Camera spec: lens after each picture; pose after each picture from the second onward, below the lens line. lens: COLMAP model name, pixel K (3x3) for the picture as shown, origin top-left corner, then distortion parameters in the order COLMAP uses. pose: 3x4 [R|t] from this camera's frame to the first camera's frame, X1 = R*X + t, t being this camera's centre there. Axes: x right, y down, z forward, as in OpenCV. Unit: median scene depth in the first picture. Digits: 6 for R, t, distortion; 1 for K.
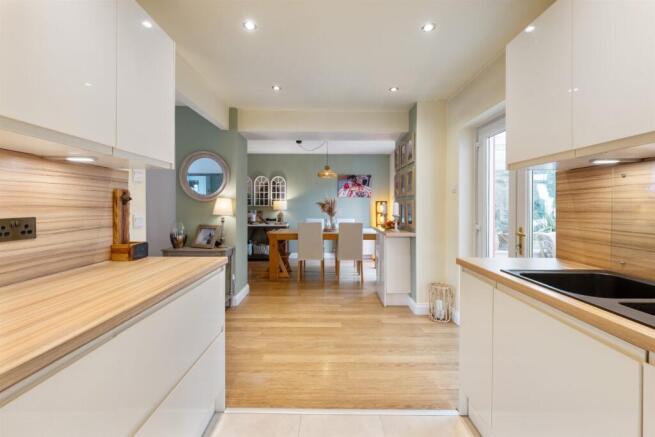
lens RADIAL K [[271.3, 0, 329.6], [0, 271.3, 207.9], [0, 0, 1]] dist [-0.000320, 0.000390]
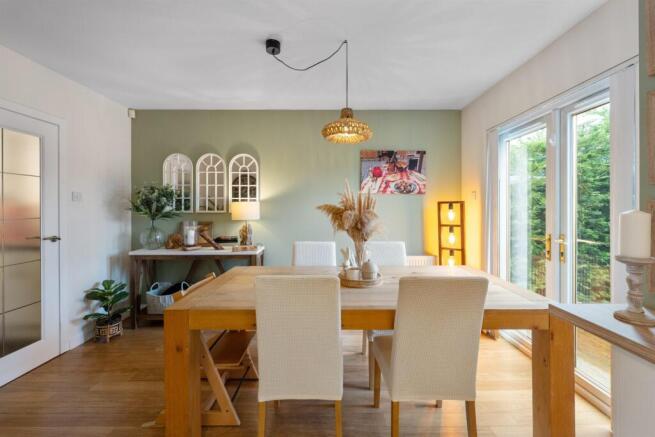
lens RADIAL K [[271.3, 0, 329.6], [0, 271.3, 207.9], [0, 0, 1]] dist [-0.000320, 0.000390]
pose [[0.999979, -0.004843, -0.004379, -0.025693], [0.004815, 0.999968, -0.006347, -0.010984], [0.004409, 0.006326, 0.999970, 0.501378]]
